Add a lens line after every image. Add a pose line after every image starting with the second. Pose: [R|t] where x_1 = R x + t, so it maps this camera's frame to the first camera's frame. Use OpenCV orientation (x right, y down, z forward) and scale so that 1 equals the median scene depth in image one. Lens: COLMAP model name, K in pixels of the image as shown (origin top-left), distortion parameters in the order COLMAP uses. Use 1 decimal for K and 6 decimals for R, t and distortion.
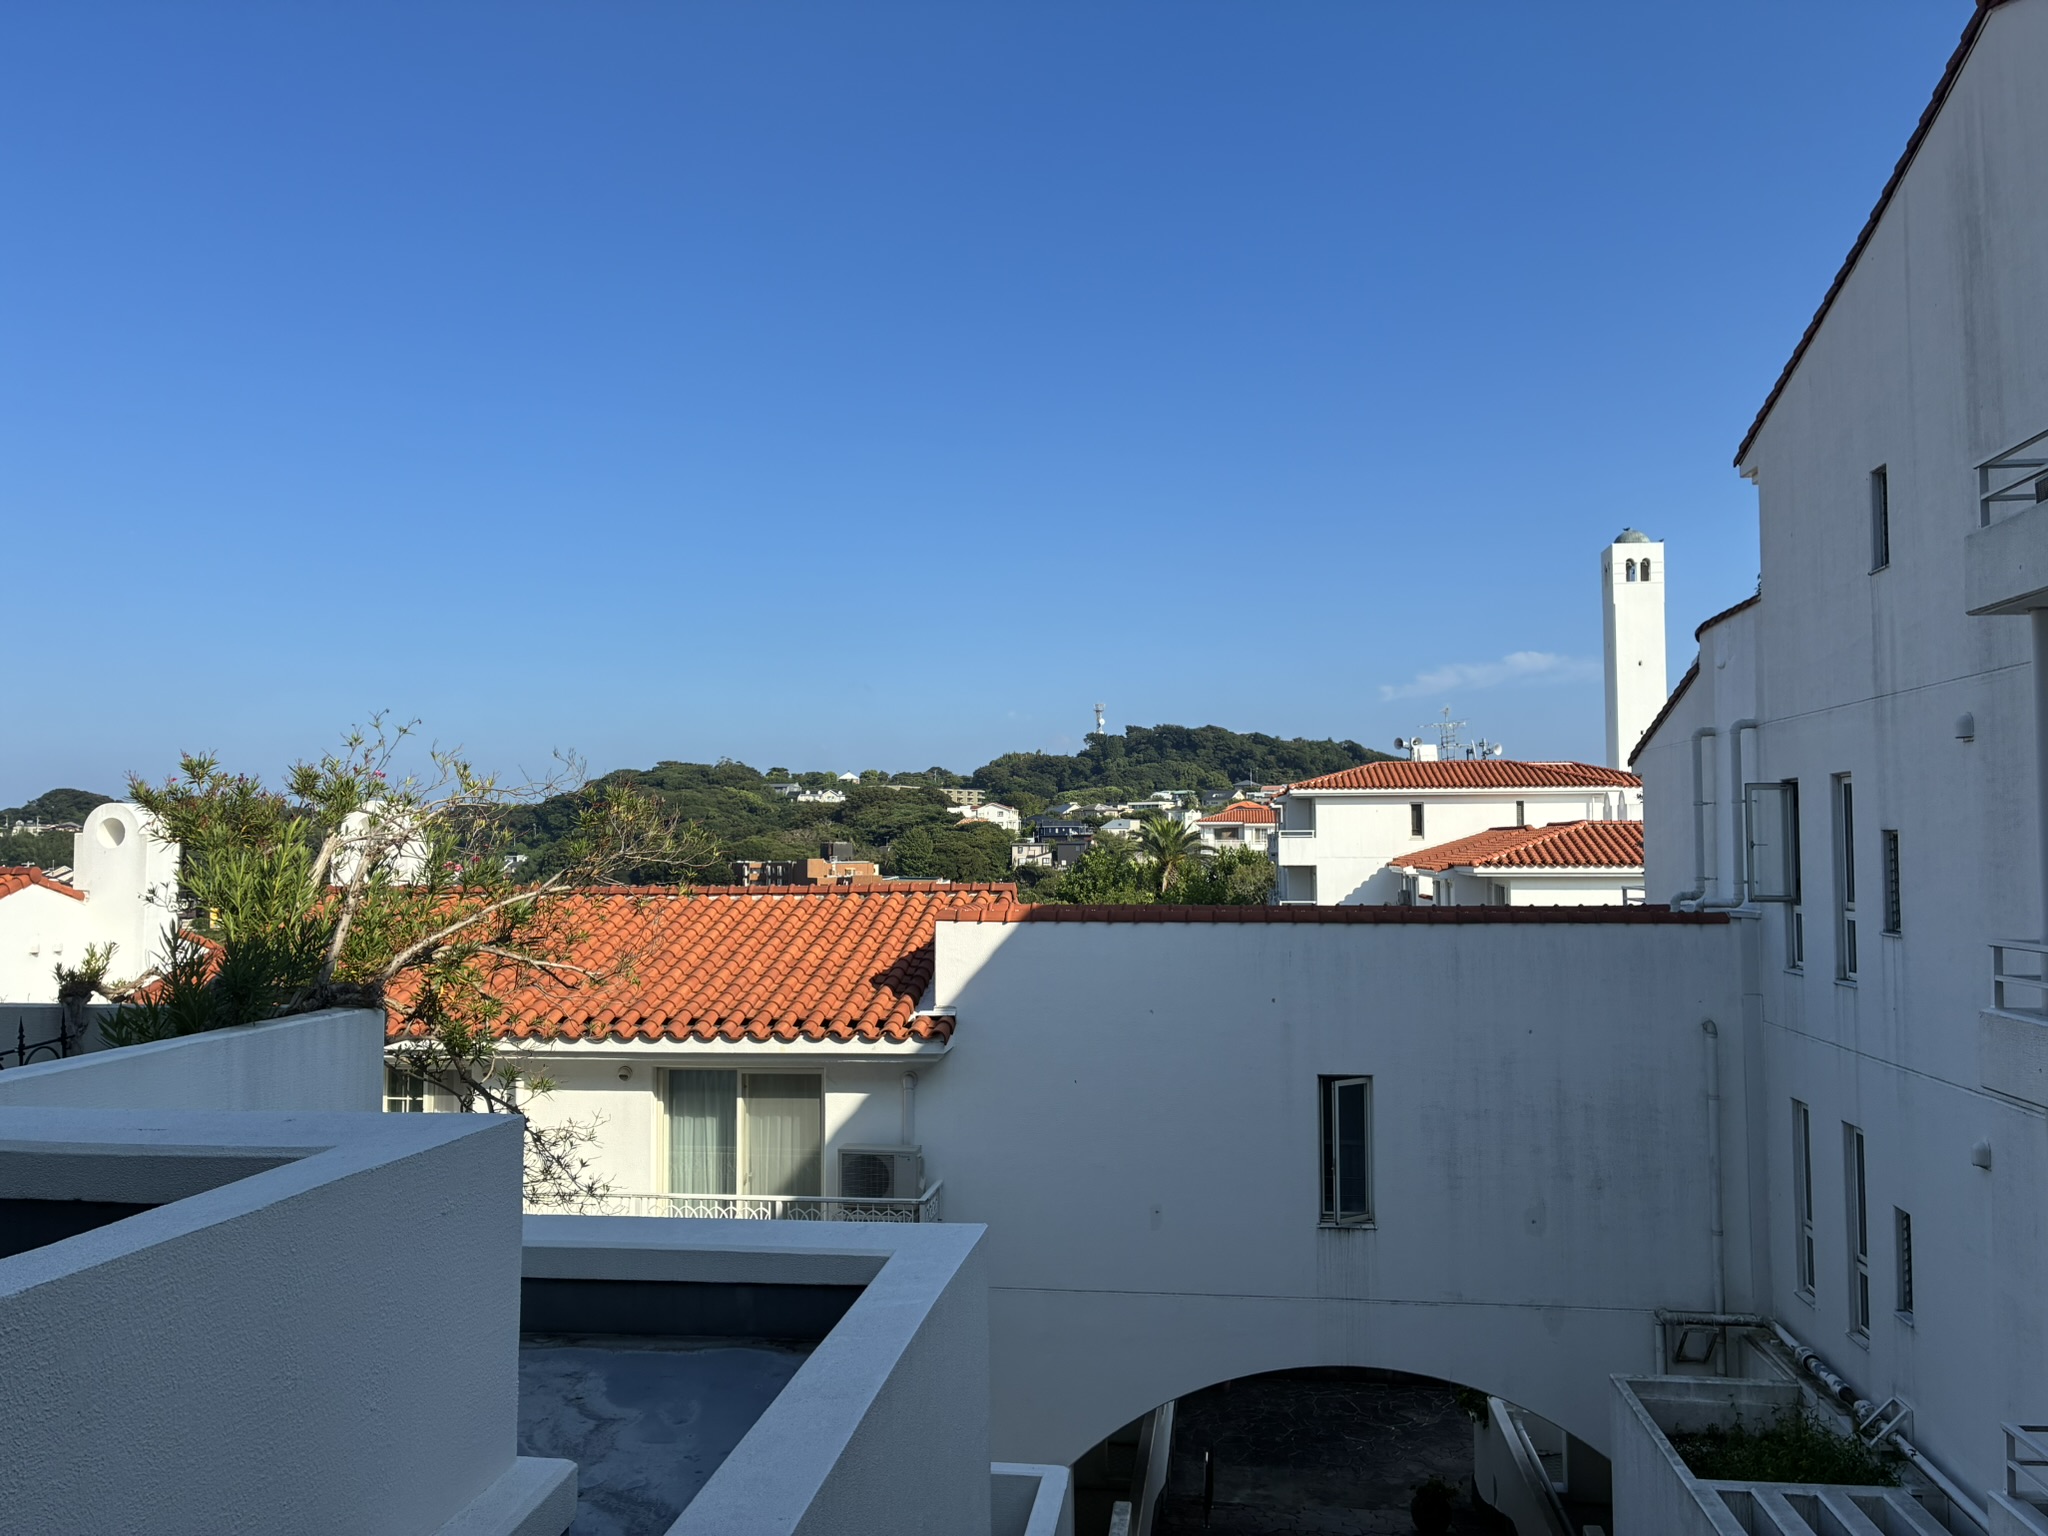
lens RADIAL K [[1566.2, 0, 1035.2], [0, 1566.2, 781.0], [0, 0, 1]] dist [-0.007737, -0.011235]
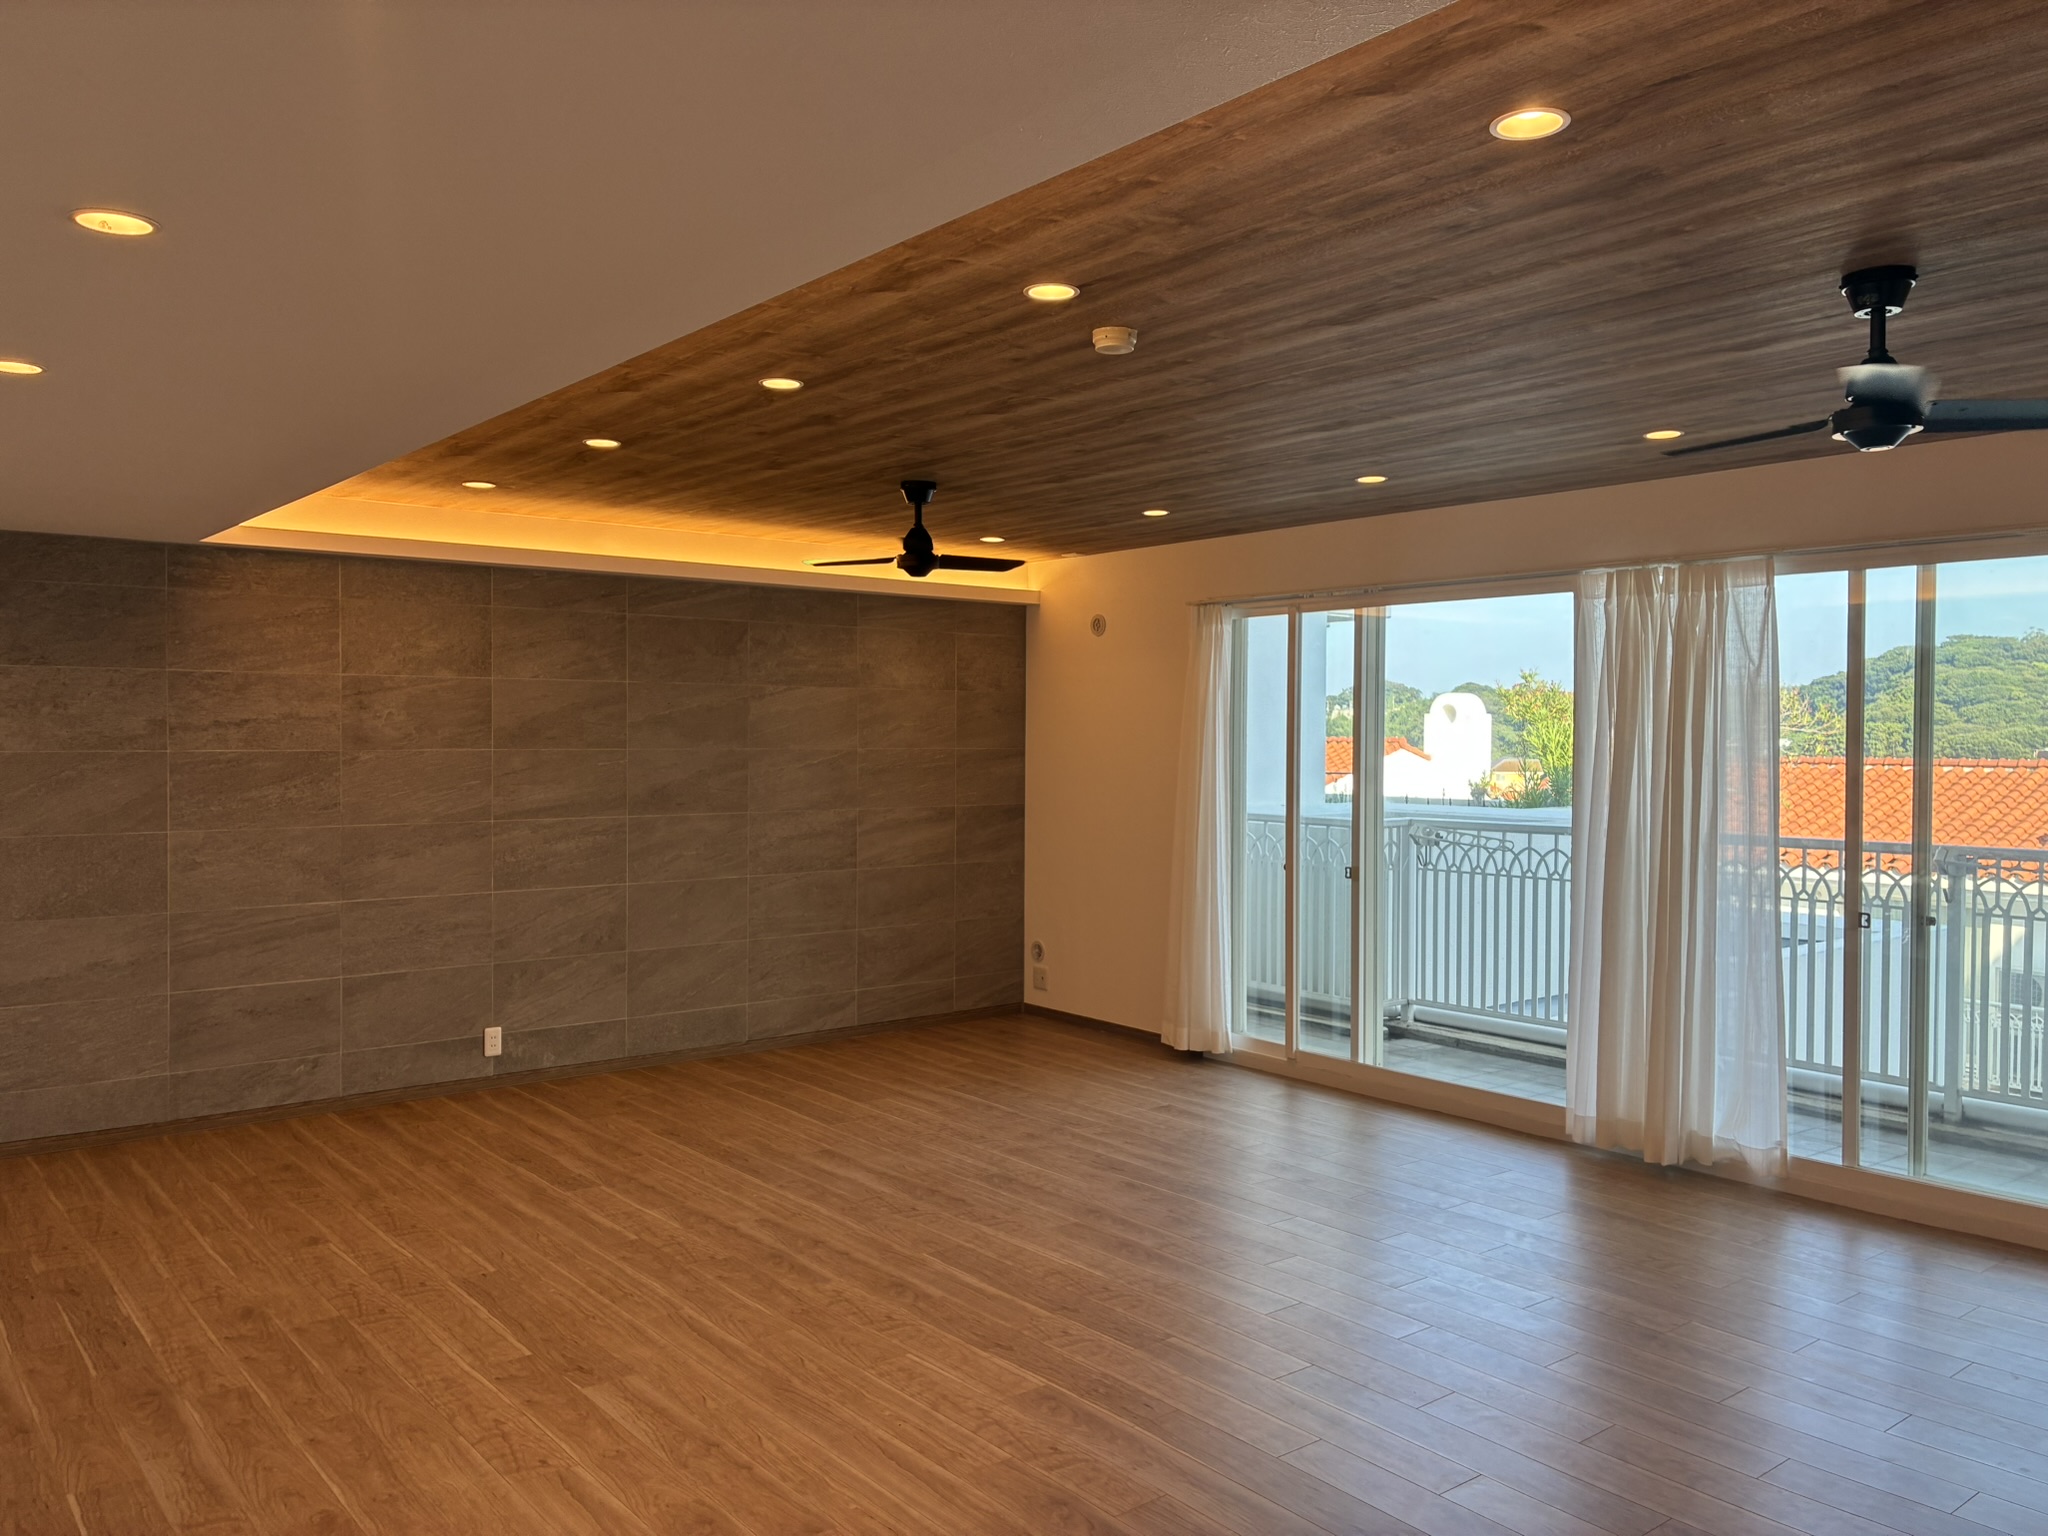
lens RADIAL K [[1566.2, 0, 1030.9], [0, 1566.2, 762.8], [0, 0, 1]] dist [-0.007737, -0.011235]
pose [[0.720372, 0.021435, -0.693257, 0.144031], [0.022365, 0.998285, 0.054106, -0.009735], [0.693228, -0.054481, 0.718657, -0.336237]]
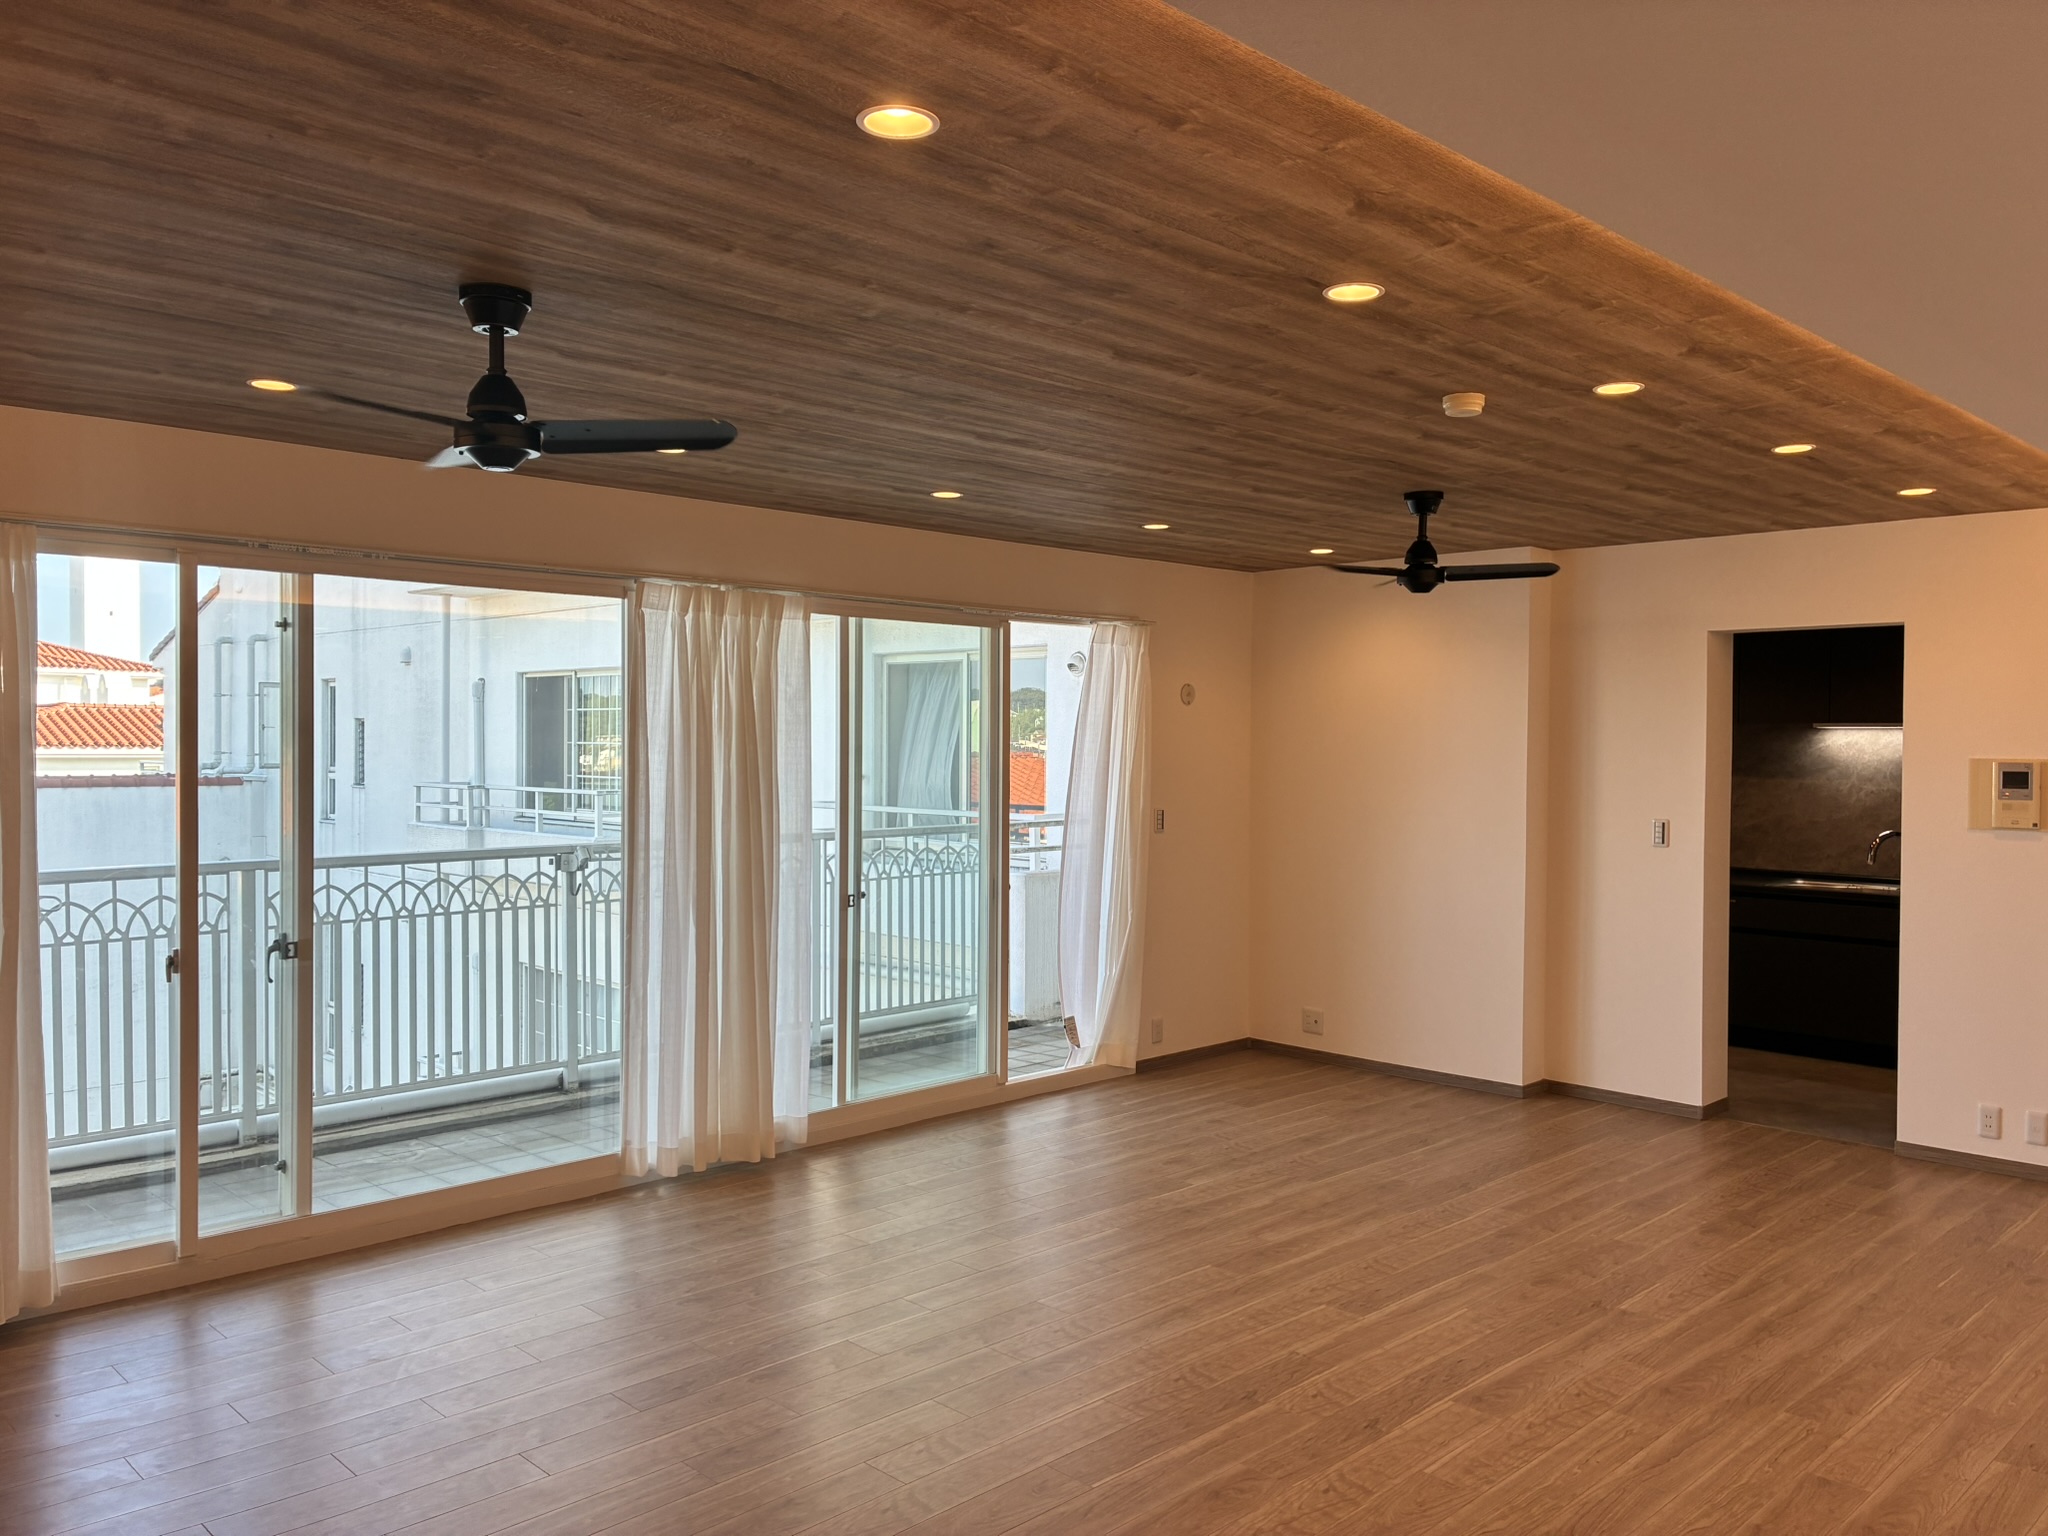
lens RADIAL K [[1566.2, 0, 1026.4], [0, 1566.2, 777.6], [0, 0, 1]] dist [-0.007737, -0.011235]
pose [[0.615698, -0.006377, 0.787956, -0.155817], [-0.048319, 0.997780, 0.045832, -0.007320], [-0.786499, -0.066292, 0.614023, -0.277283]]
